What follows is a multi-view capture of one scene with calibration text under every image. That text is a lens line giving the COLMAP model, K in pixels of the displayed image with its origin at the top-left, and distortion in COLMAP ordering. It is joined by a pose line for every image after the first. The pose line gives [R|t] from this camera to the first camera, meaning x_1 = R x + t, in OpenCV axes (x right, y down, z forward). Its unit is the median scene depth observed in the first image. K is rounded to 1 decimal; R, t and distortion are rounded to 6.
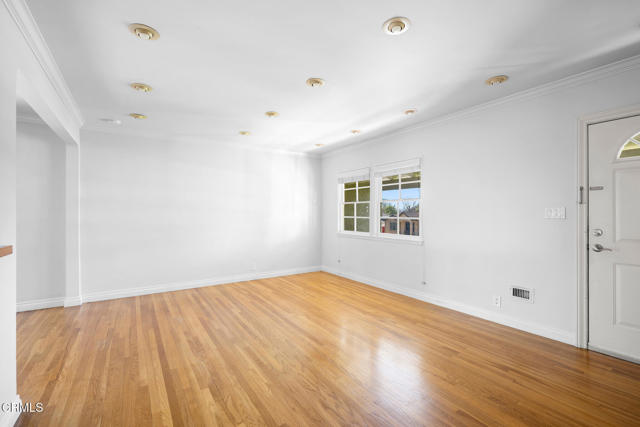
lens RADIAL K [[283.7, 0, 321.0], [0, 283.7, 209.6], [0, 0, 1]] dist [-0.000514, -0.000339]
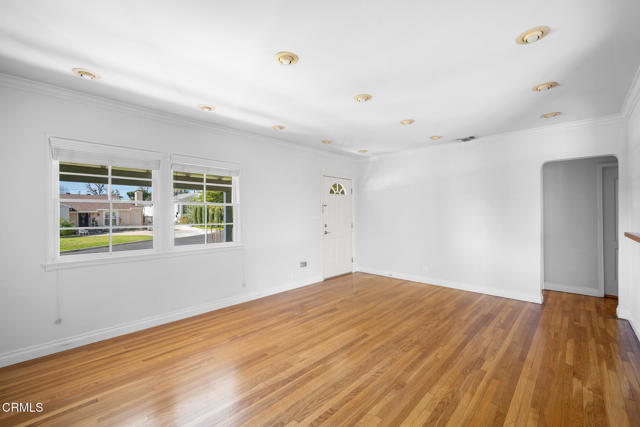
lens RADIAL K [[269.7, 0, 320.0], [0, 269.7, 213.5], [0, 0, 1]] dist [-0.001093, -0.000101]
pose [[-0.215299, 0.007951, 0.976516, -0.840589], [-0.002003, 0.999961, -0.008584, 0.004122], [-0.976546, -0.003804, -0.215275, 1.183990]]
